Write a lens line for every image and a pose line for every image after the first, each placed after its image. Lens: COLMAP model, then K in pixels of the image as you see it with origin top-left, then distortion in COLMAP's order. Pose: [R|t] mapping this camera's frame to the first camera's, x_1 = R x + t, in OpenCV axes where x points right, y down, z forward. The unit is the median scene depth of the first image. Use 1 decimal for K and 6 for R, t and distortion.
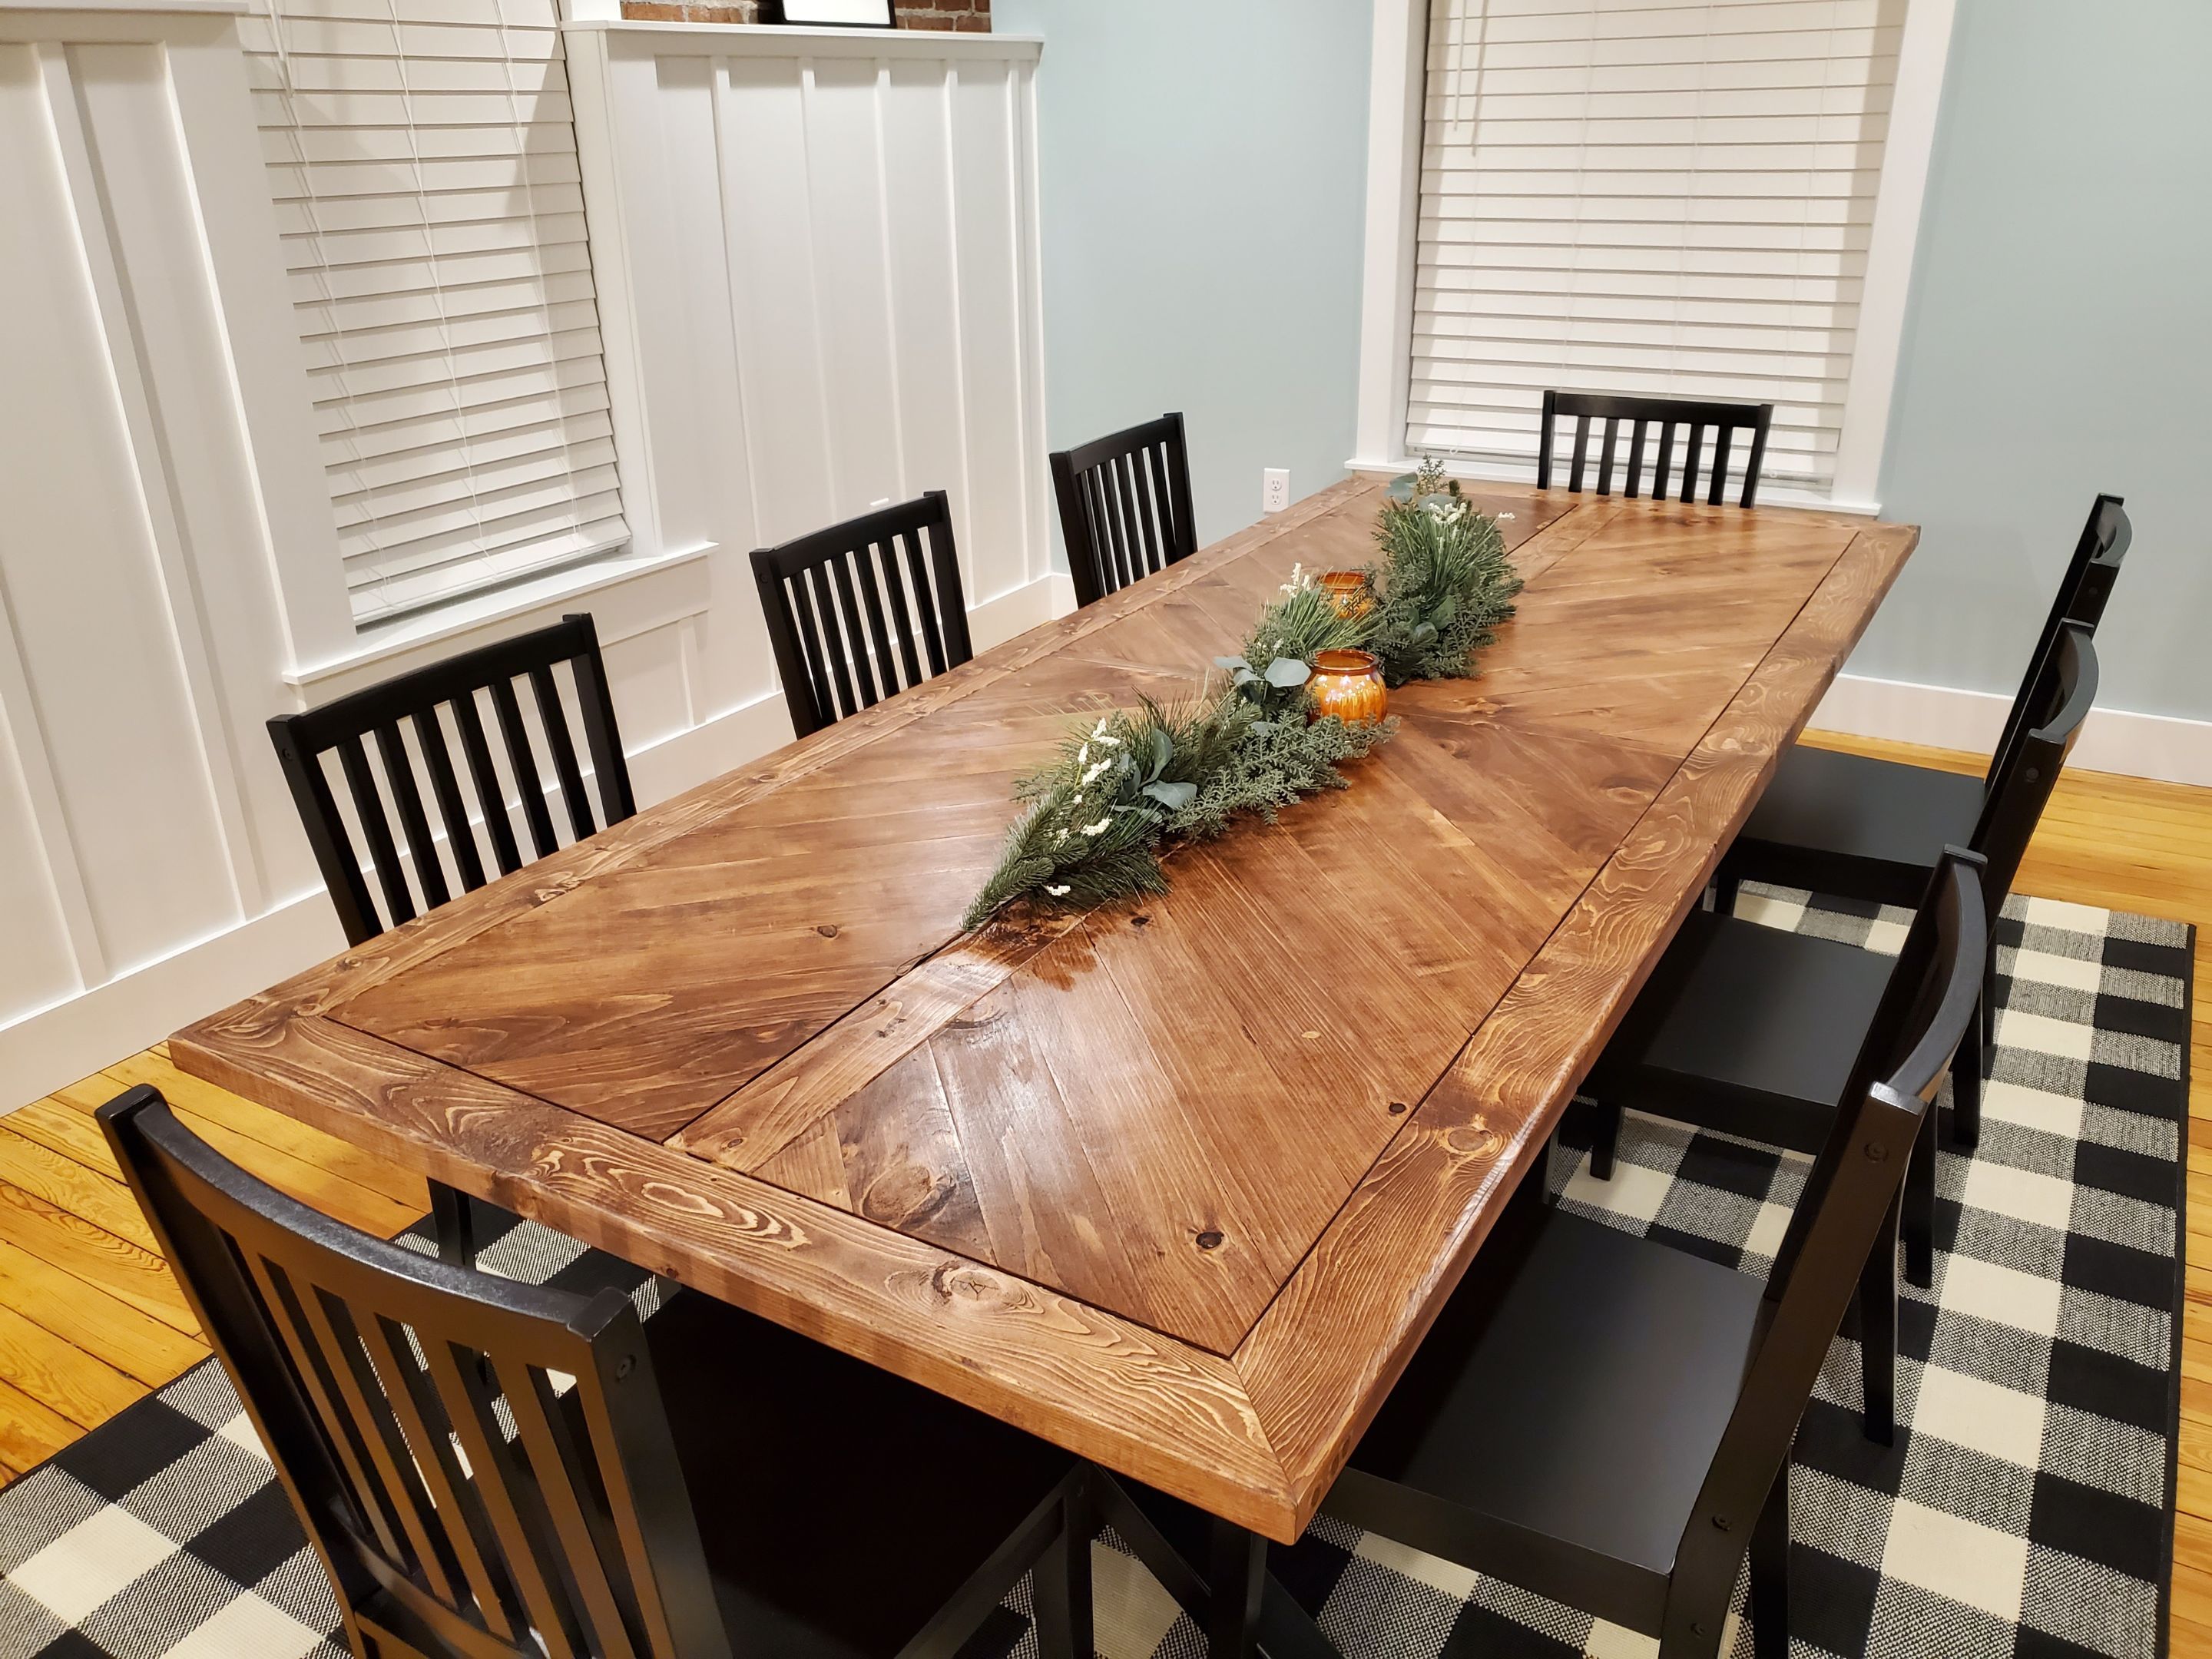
lens RADIAL K [[1729.8, 0, 1135.1], [0, 1729.8, 805.9], [0, 0, 1]] dist [0.019706, -0.010464]
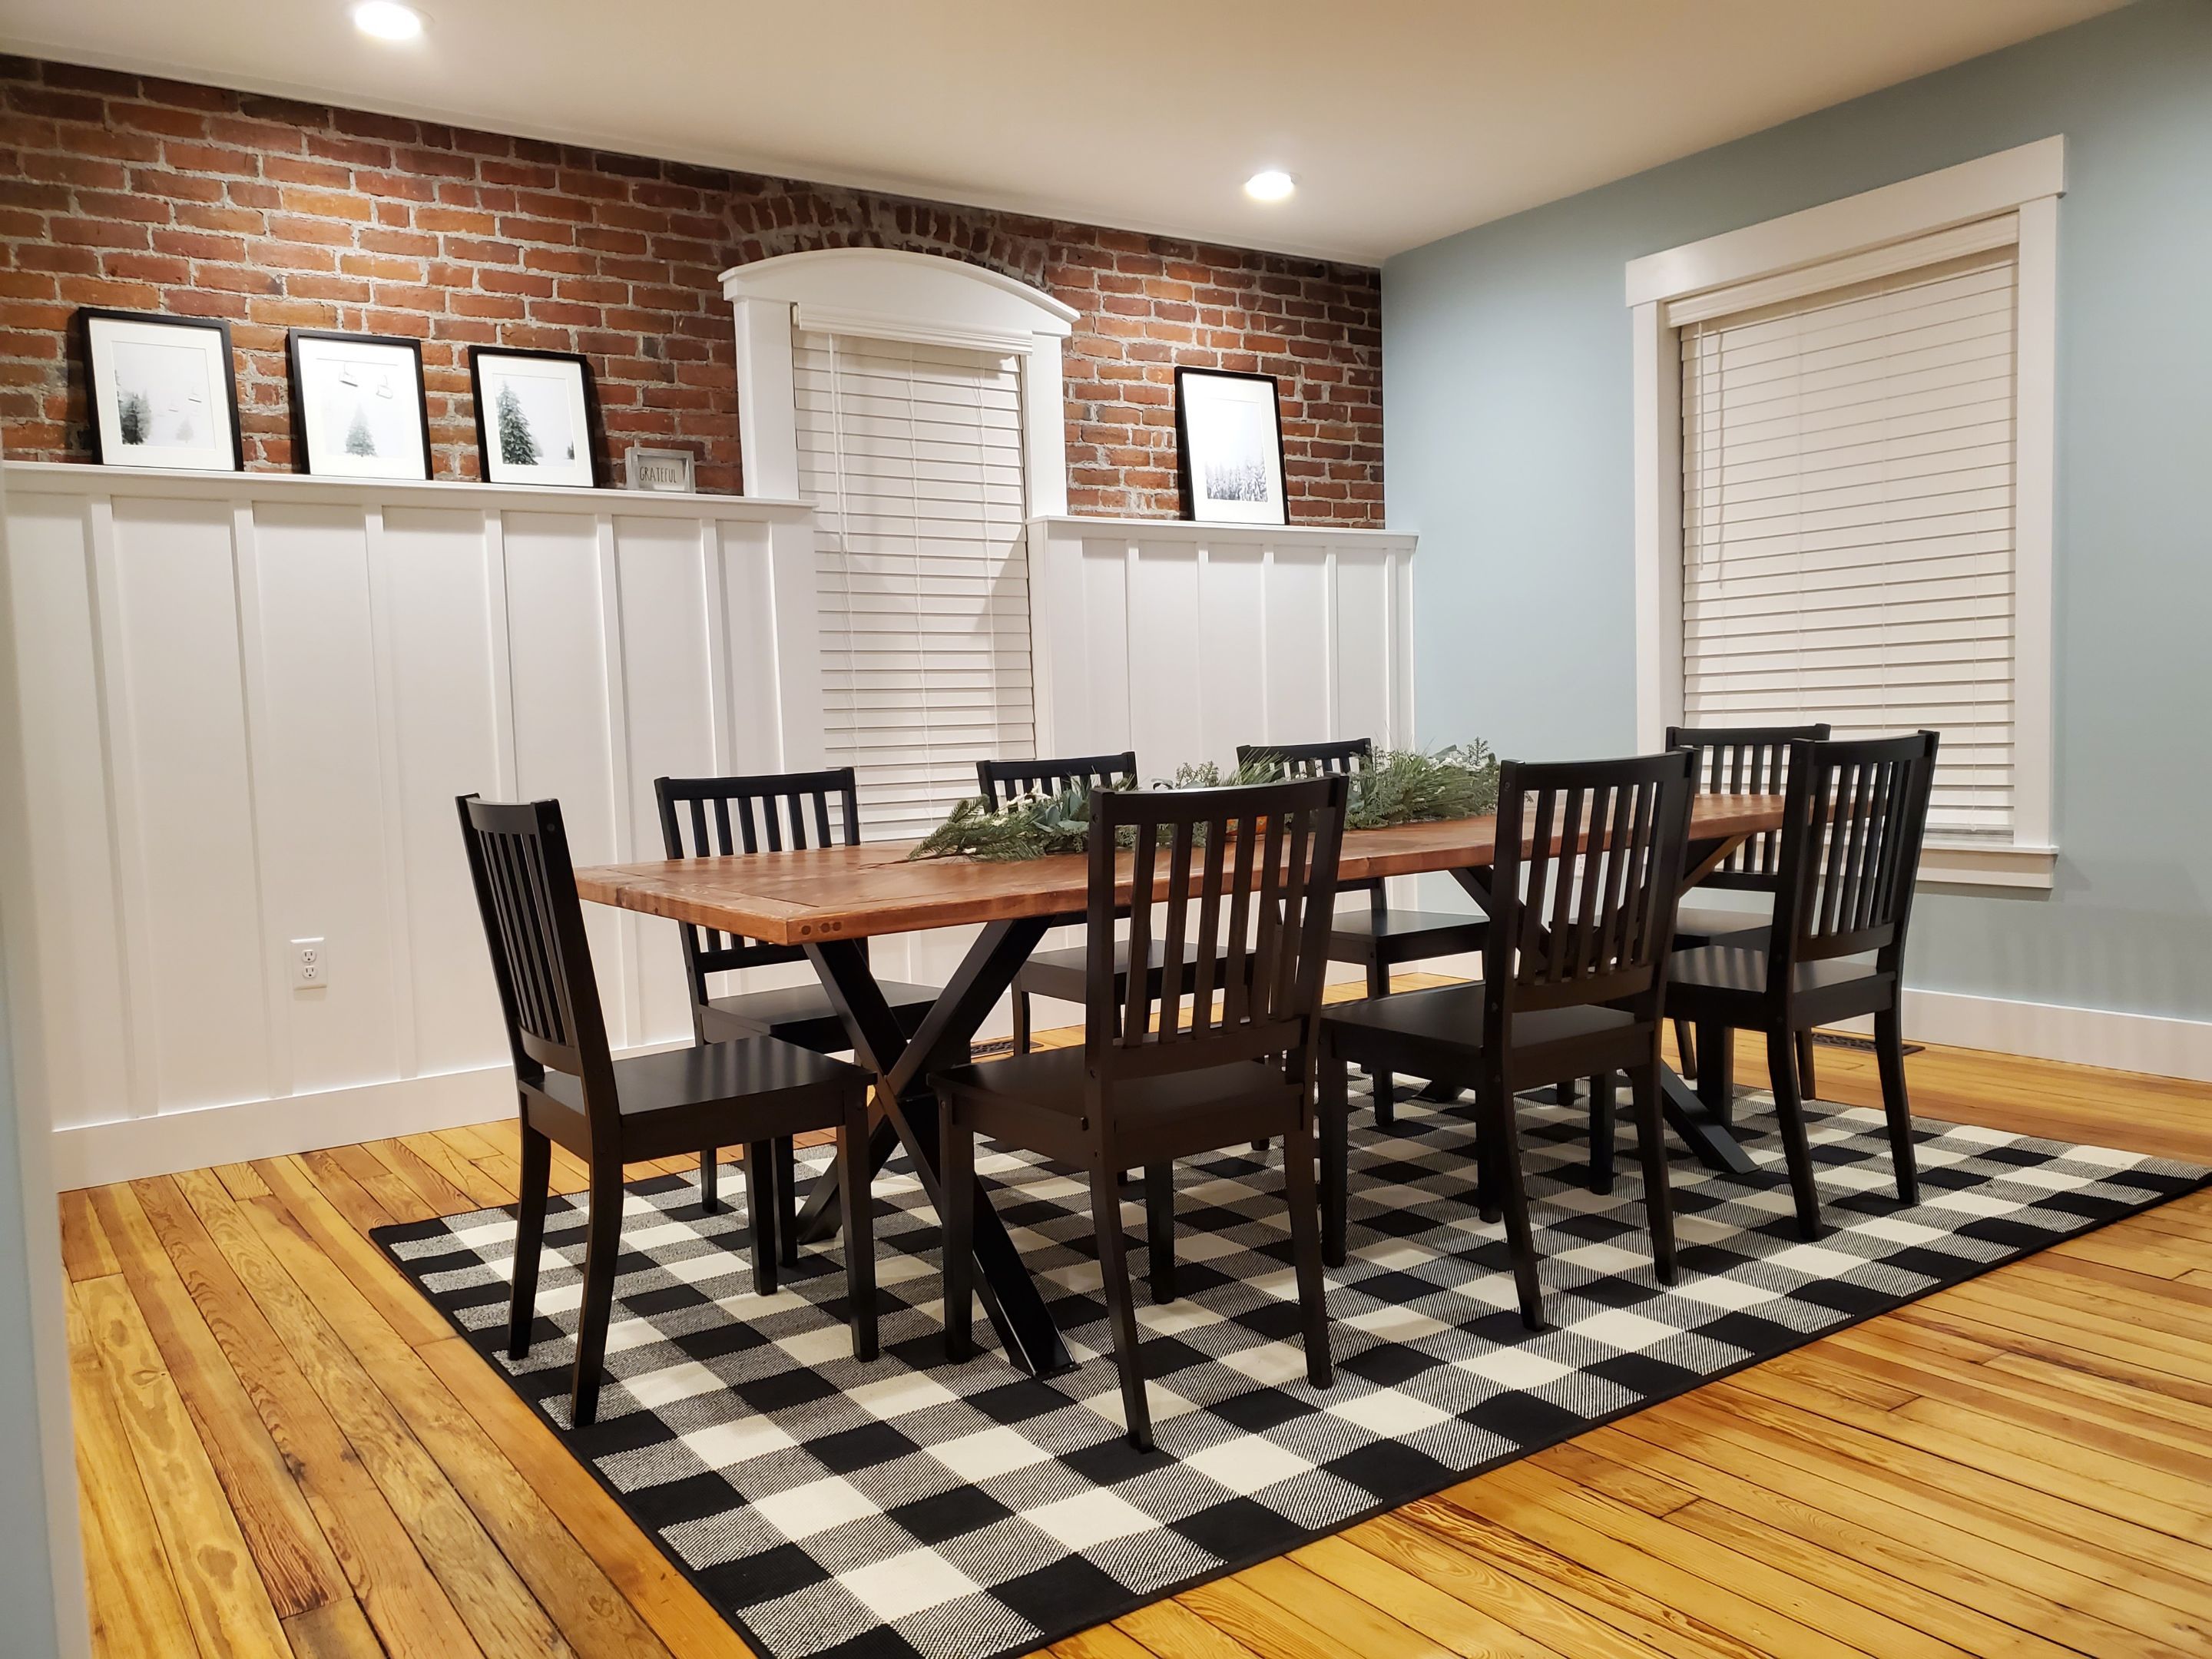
lens RADIAL K [[1729.8, 0, 1100.1], [0, 1729.8, 830.1], [0, 0, 1]] dist [0.019706, -0.010464]
pose [[0.900910, 0.009245, -0.433907, 0.421285], [-0.144279, 0.949292, -0.279336, 0.252346], [0.409322, 0.314260, 0.856561, -0.240880]]
